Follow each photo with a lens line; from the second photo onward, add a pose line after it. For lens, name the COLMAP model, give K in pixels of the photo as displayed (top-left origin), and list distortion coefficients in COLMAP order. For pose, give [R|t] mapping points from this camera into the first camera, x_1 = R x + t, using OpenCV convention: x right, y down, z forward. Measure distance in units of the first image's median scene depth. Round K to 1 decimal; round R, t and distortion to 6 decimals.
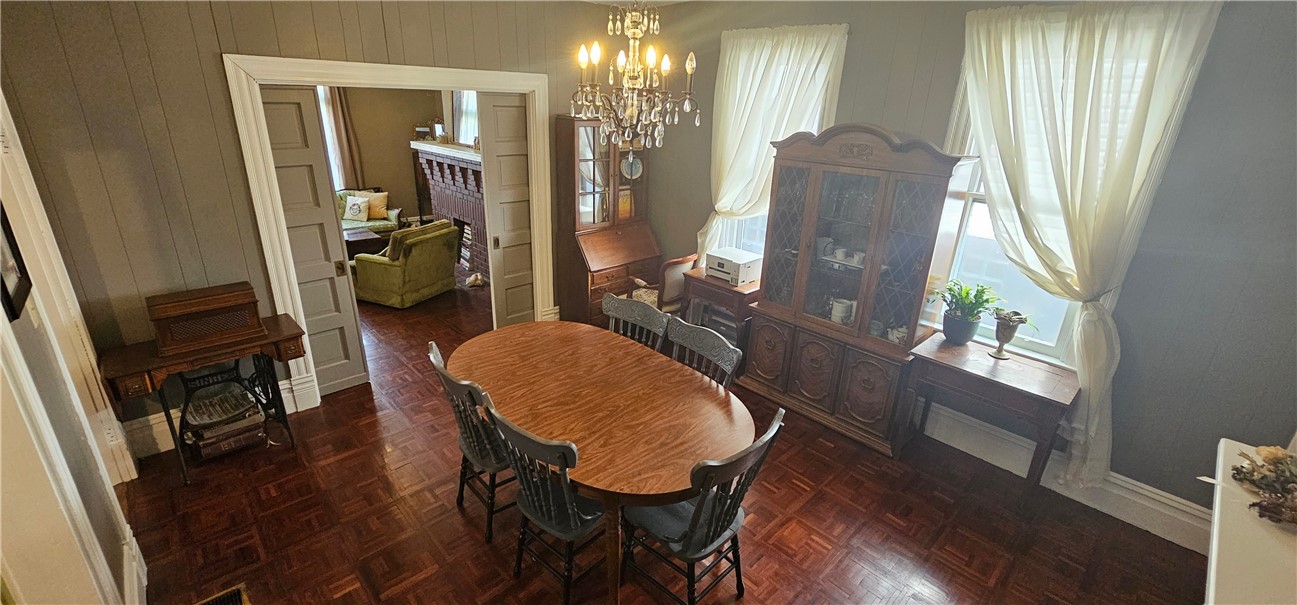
lens RADIAL K [[533.4, 0, 644.4], [0, 533.4, 302.9], [0, 0, 1]] dist [0.000391, 0.000013]
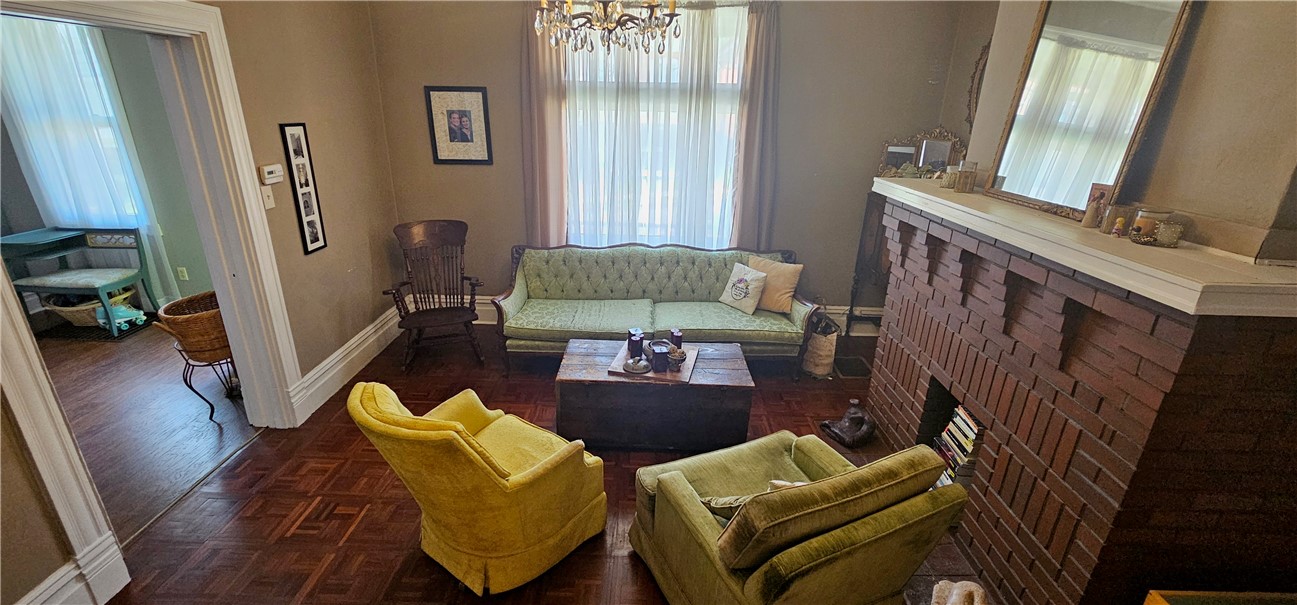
lens RADIAL K [[533.4, 0, 644.4], [0, 533.4, 300.1], [0, 0, 1]] dist [0.000391, 0.000013]
pose [[0.721774, 0.224128, -0.654835, -0.245396], [-0.238096, 0.968777, 0.069144, -0.176836], [0.649886, 0.106007, 0.752602, 0.512698]]
